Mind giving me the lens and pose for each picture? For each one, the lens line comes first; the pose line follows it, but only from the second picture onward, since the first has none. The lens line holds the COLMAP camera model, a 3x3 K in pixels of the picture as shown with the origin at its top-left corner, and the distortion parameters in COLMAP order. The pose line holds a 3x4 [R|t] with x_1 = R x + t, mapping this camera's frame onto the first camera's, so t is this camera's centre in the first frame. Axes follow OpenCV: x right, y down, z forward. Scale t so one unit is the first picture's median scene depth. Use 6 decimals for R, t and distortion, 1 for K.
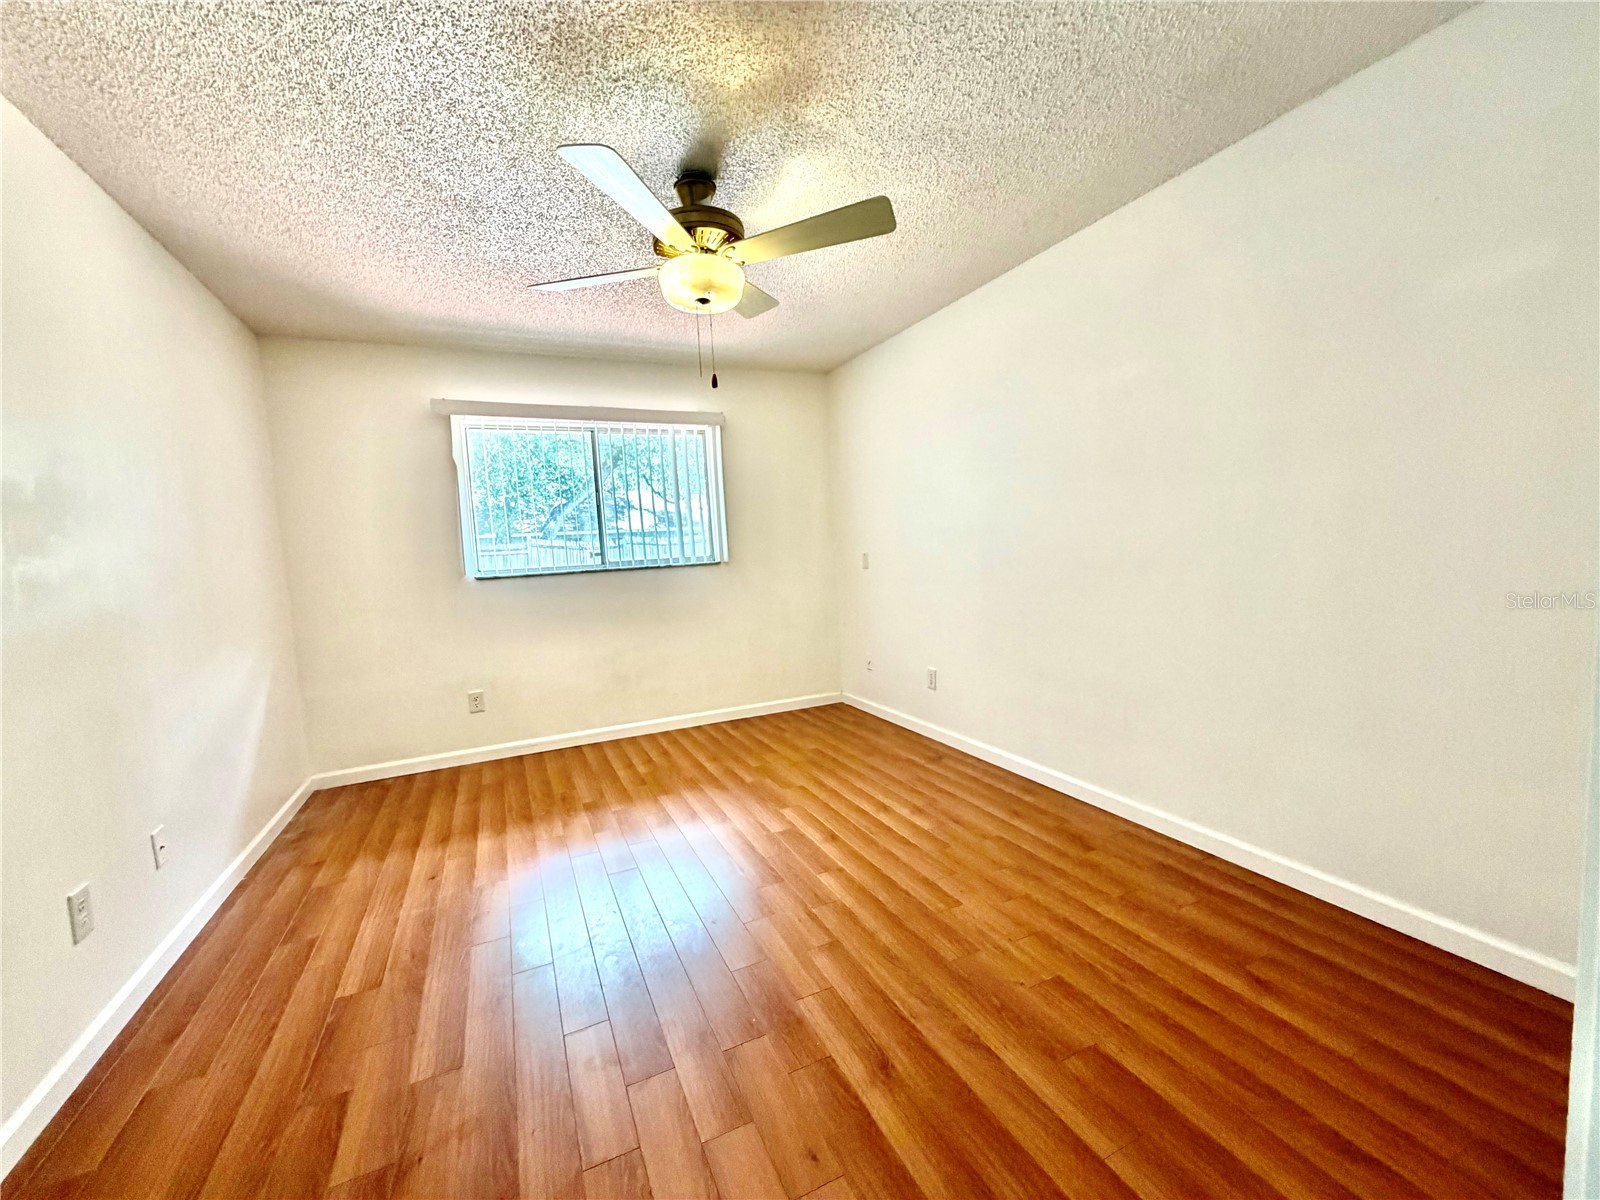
lens RADIAL K [[641.3, 0, 799.9], [0, 641.3, 597.3], [0, 0, 1]] dist [0.002030, -0.000295]
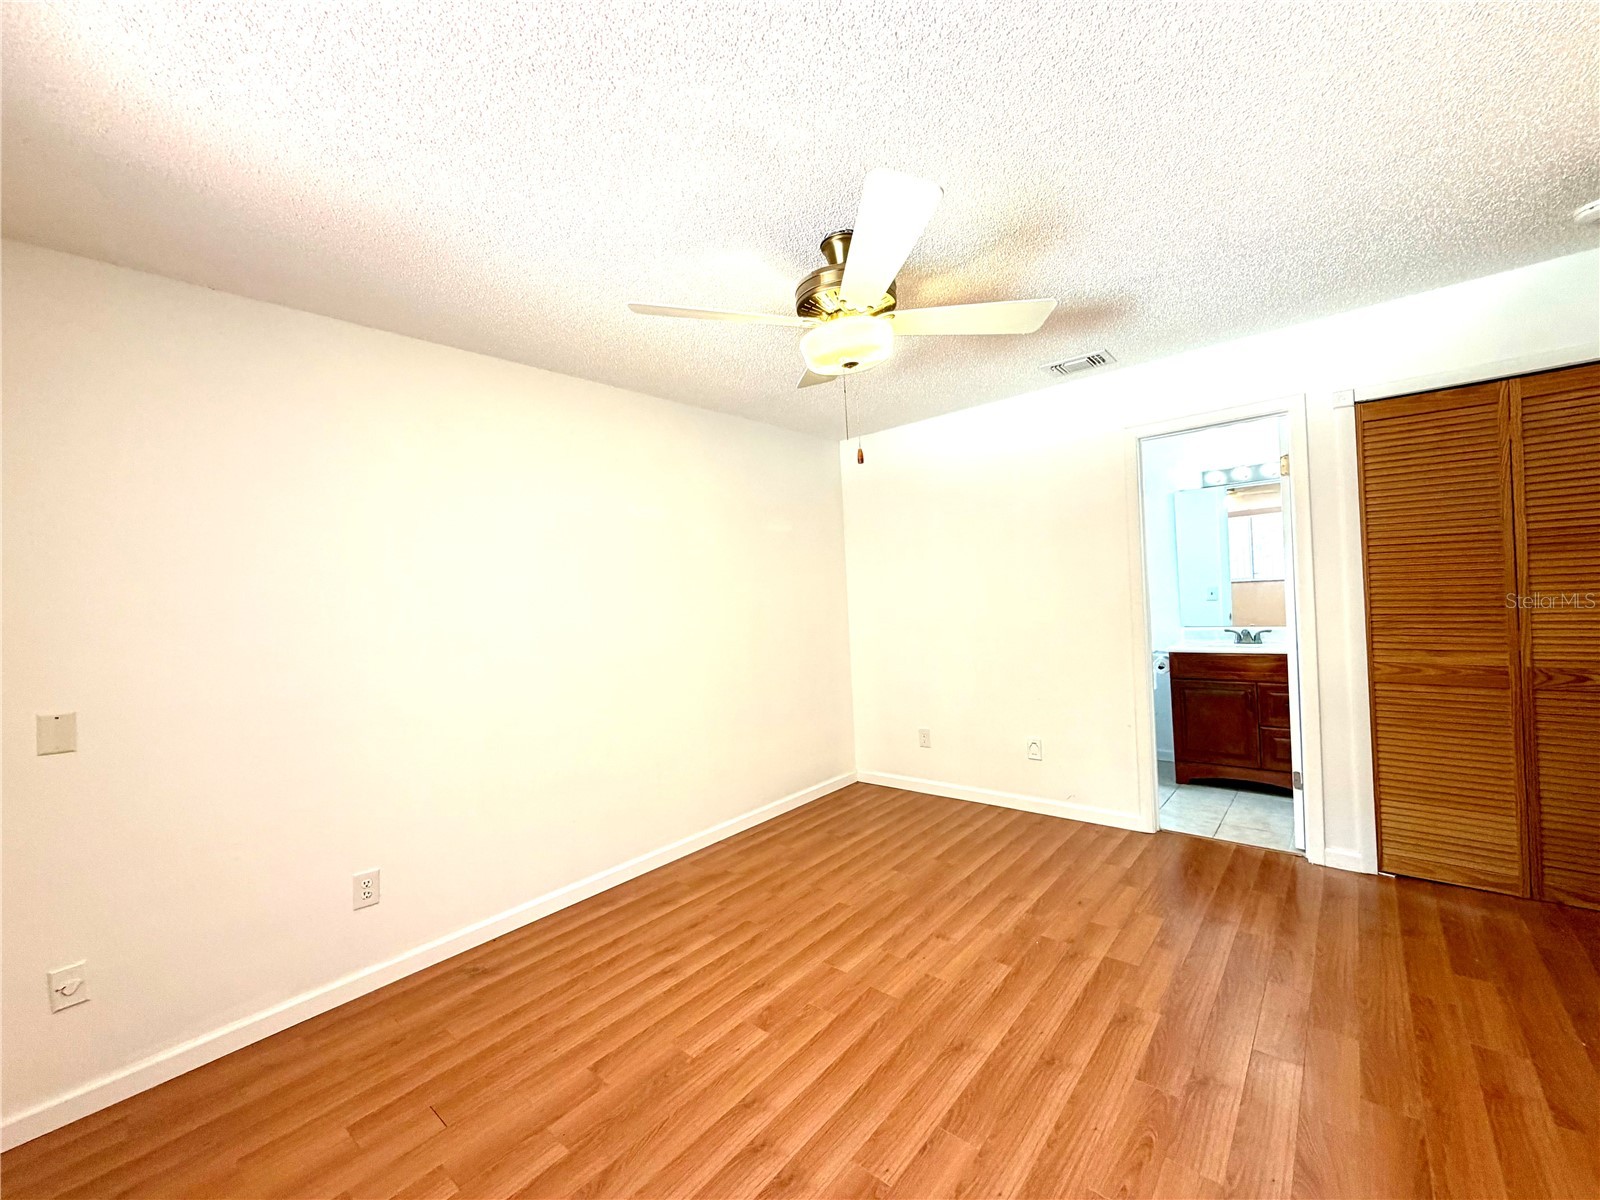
lens RADIAL K [[641.3, 0, 802.5], [0, 641.3, 587.5], [0, 0, 1]] dist [0.002030, -0.000295]
pose [[-0.398939, 0.085128, 0.913017, -0.673785], [0.154641, 0.987666, -0.024519, -0.094366], [-0.903844, 0.131409, -0.407183, 1.061967]]
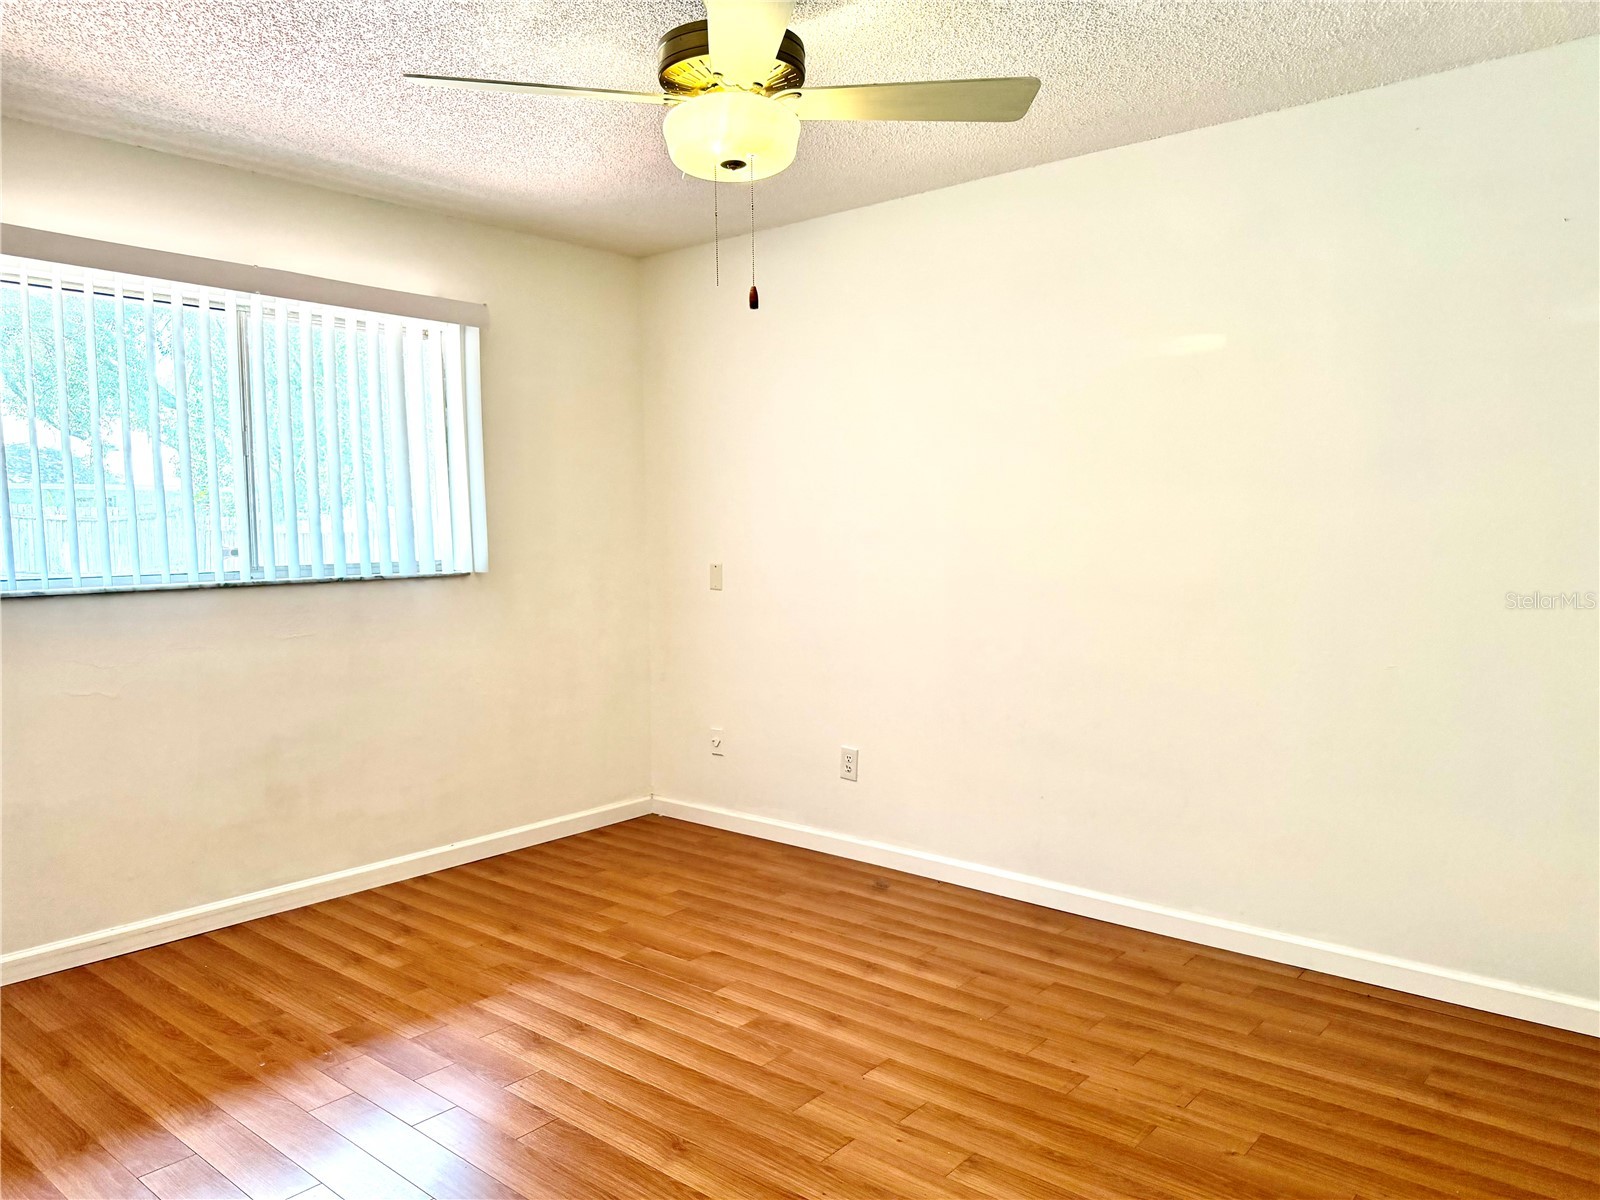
lens RADIAL K [[1137.7, 0, 810.6], [0, 1137.7, 600.3], [0, 0, 1]] dist [0.028265, -0.037846]
pose [[0.905726, 0.011910, 0.423696, -0.393983], [-0.001739, 0.999701, -0.024383, -0.010691], [-0.423859, 0.021347, 0.905476, -0.015948]]
